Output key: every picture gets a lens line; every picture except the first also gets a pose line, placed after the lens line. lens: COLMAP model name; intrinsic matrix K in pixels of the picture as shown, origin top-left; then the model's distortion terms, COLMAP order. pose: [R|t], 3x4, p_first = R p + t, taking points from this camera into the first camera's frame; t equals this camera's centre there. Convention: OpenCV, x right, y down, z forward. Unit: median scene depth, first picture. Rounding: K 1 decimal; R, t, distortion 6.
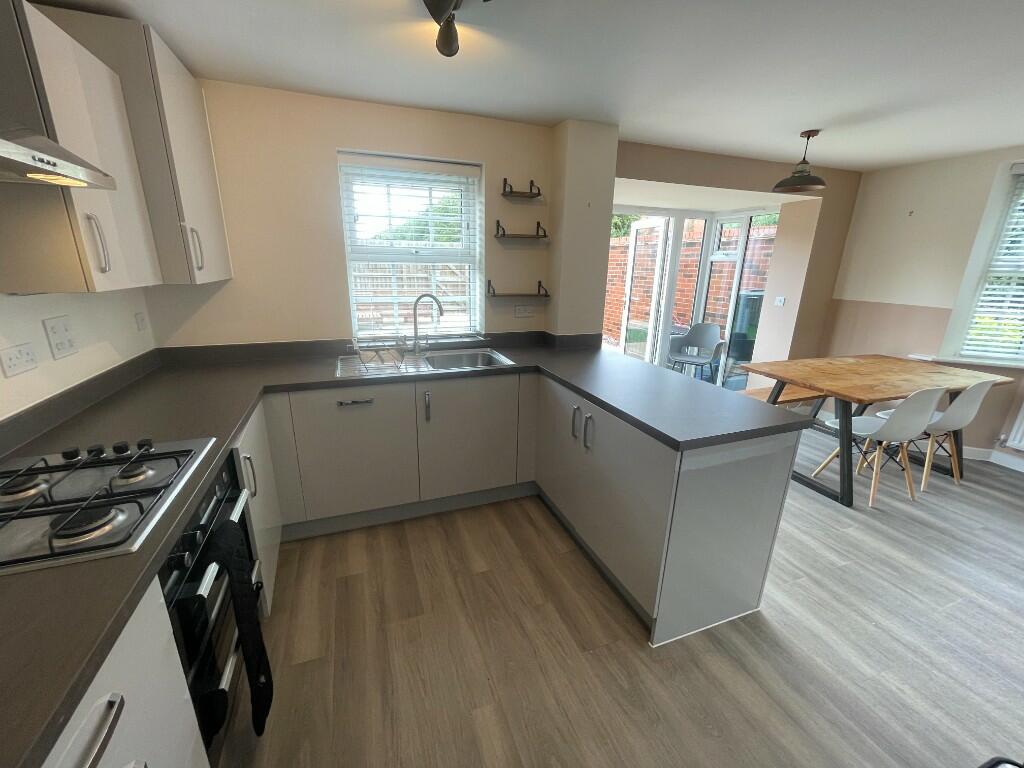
lens RADIAL K [[414.2, 0, 504.9], [0, 414.2, 384.4], [0, 0, 1]] dist [-0.000549, -0.000646]
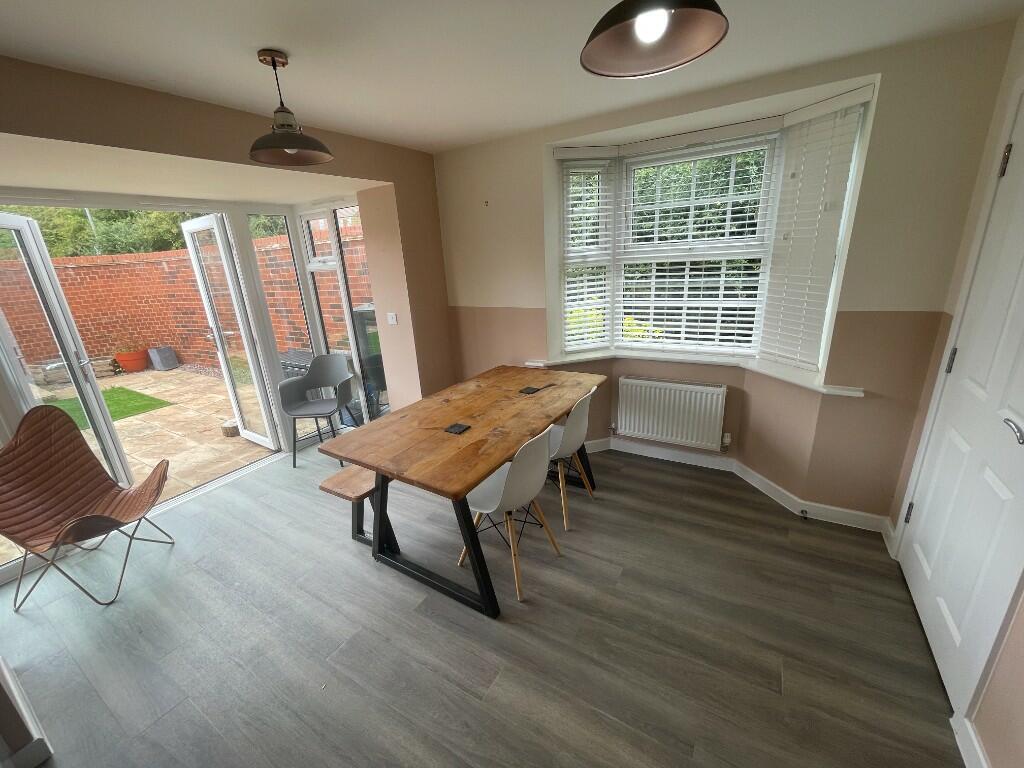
lens RADIAL K [[414.2, 0, 504.9], [0, 414.2, 384.4], [0, 0, 1]] dist [-0.000549, -0.000646]
pose [[0.784922, -0.245930, 0.568696, 0.428837], [0.245042, 0.966236, 0.079635, -0.109749], [-0.569080, 0.076847, 0.818683, 0.303634]]
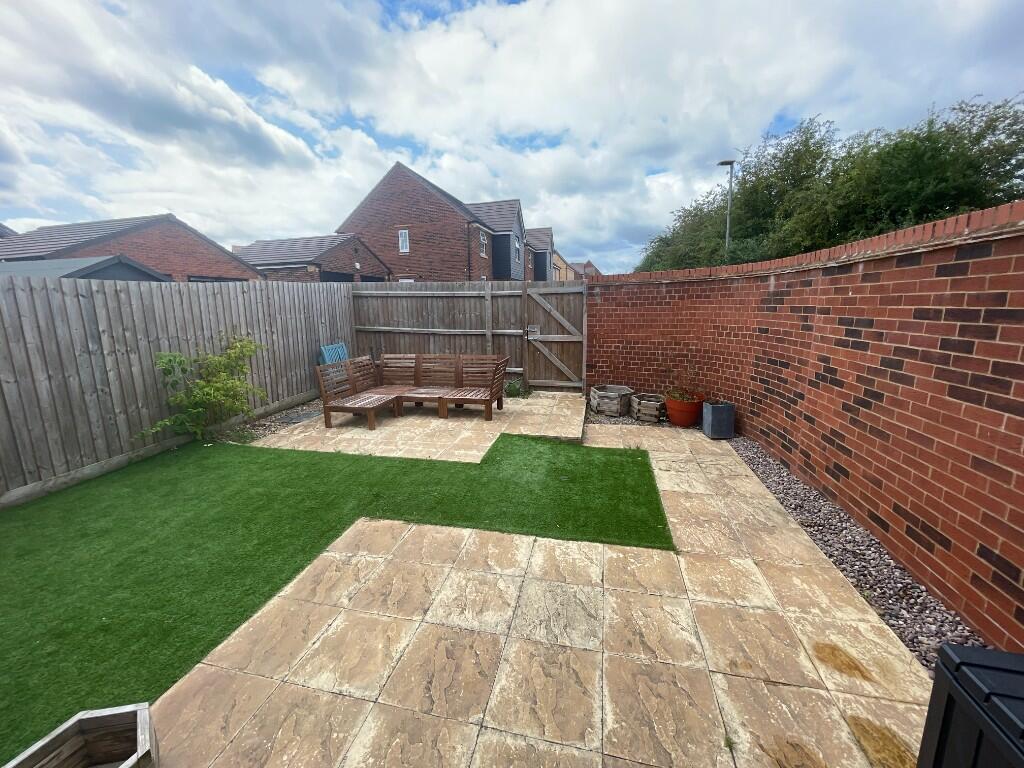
lens RADIAL K [[414.2, 0, 504.9], [0, 414.2, 384.4], [0, 0, 1]] dist [-0.000549, -0.000646]
pose [[0.831349, 0.076800, -0.550419, 0.460243], [-0.129597, 0.989891, -0.057623, -0.446711], [0.540429, 0.119237, 0.832898, 1.460592]]
